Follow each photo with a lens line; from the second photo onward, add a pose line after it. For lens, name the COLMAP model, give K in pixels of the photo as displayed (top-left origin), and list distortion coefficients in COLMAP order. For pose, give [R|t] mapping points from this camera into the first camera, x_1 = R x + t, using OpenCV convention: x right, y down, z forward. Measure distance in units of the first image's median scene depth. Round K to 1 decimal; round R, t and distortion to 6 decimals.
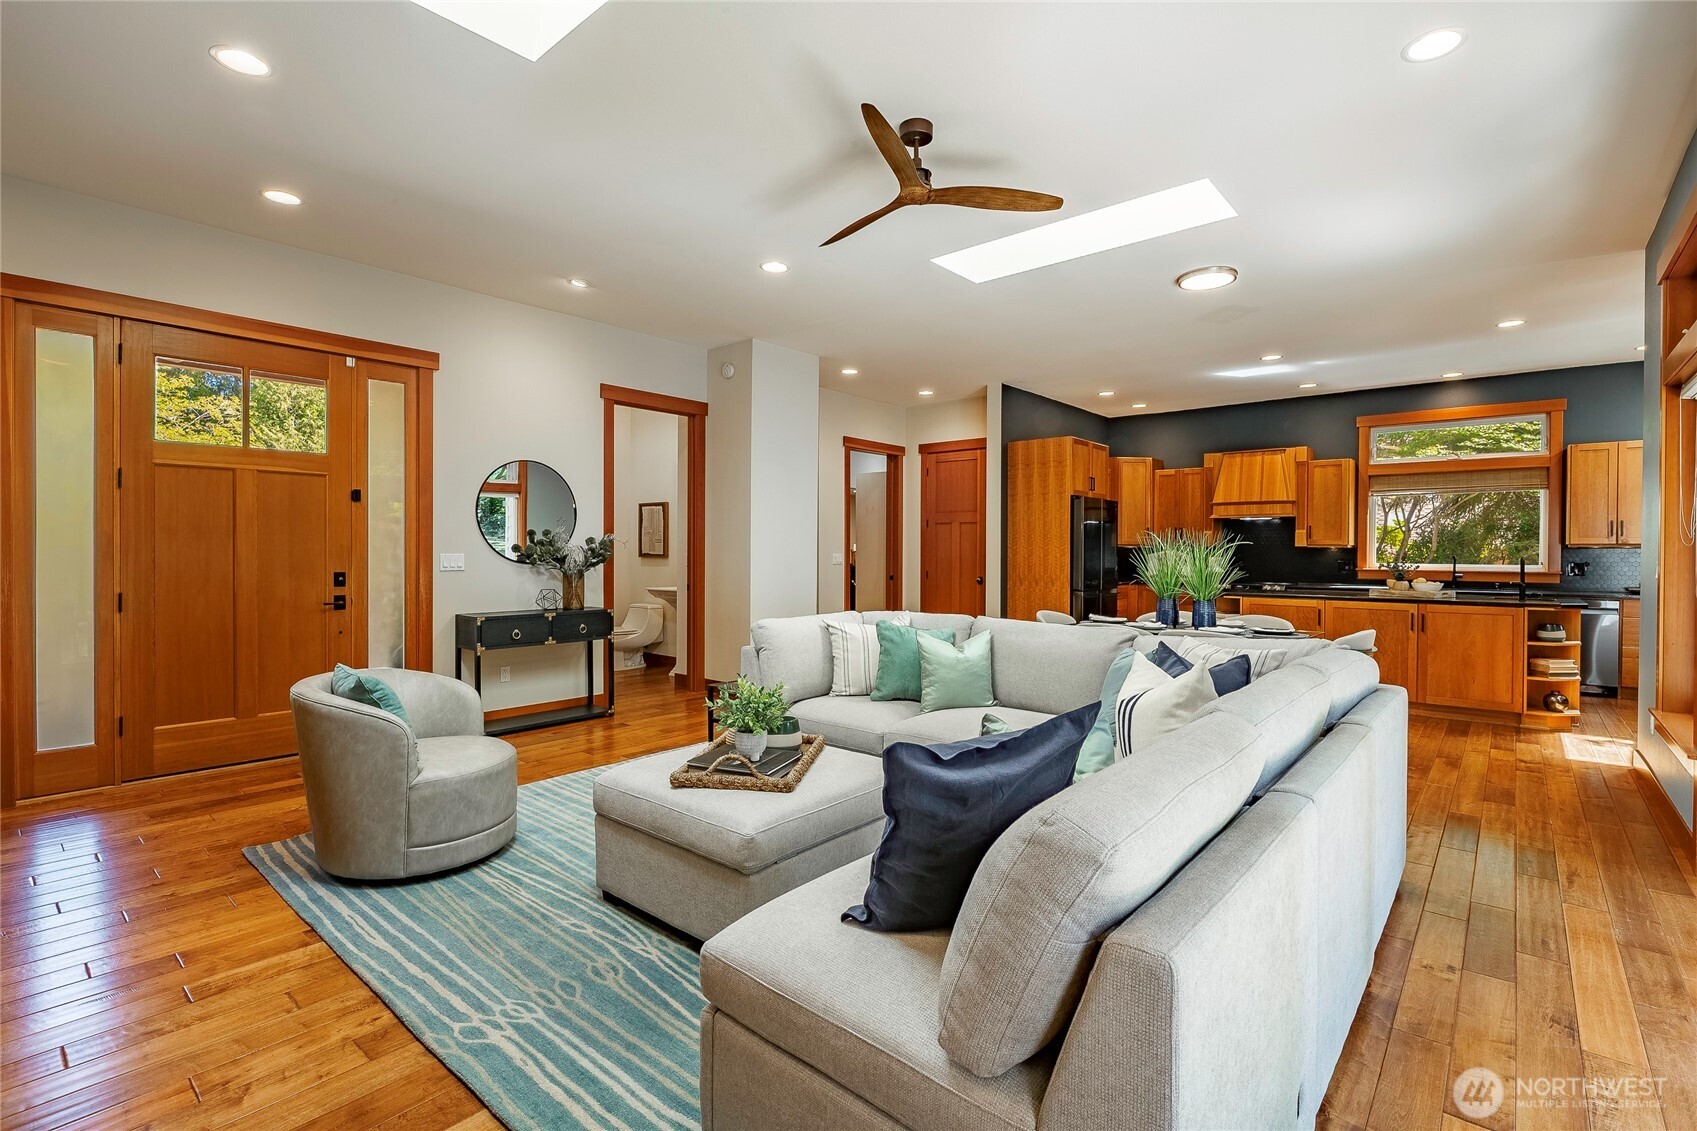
lens RADIAL K [[786.5, 0, 851.2], [0, 786.5, 555.6], [0, 0, 1]] dist [-0.004817, -0.000282]
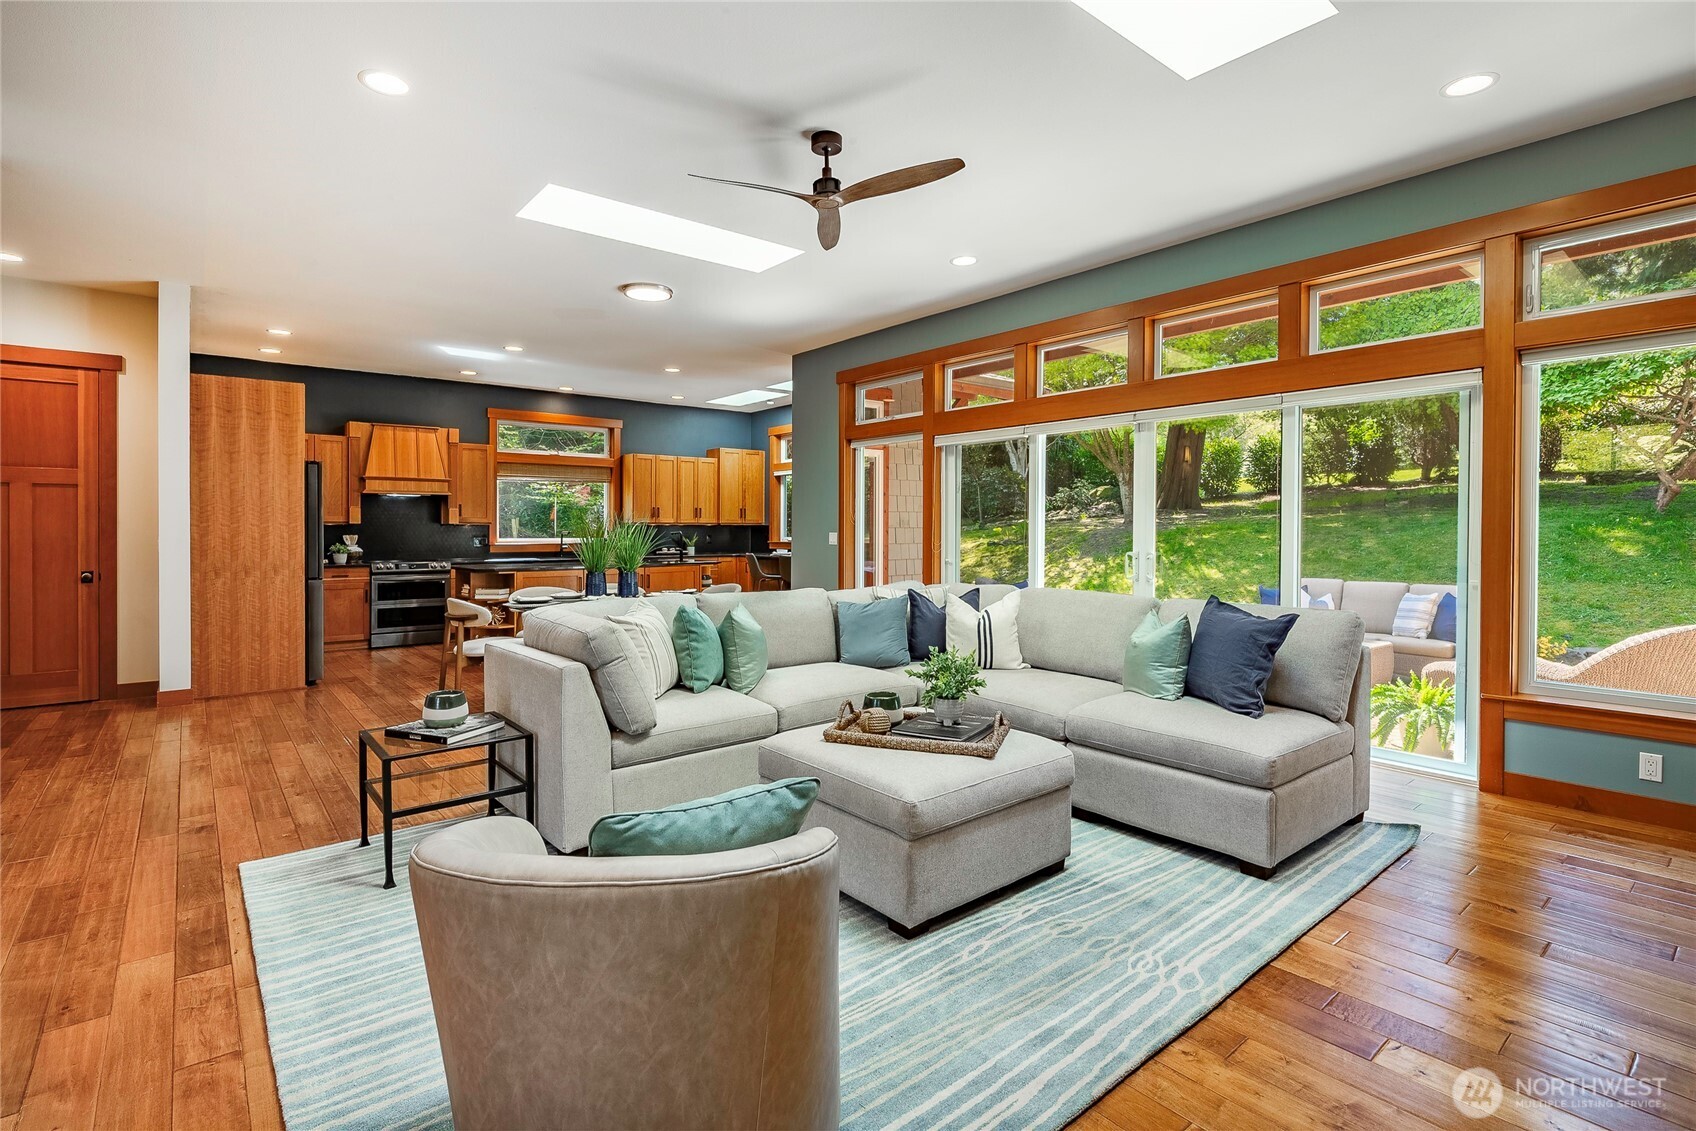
lens RADIAL K [[786.0, 0, 854.5], [0, 786.0, 542.4], [0, 0, 1]] dist [-0.004817, -0.000282]
pose [[0.173302, -0.021604, 0.984632, -0.395111], [0.009107, 0.999752, 0.020333, -0.003611], [-0.984827, 0.005444, 0.173456, 0.311202]]
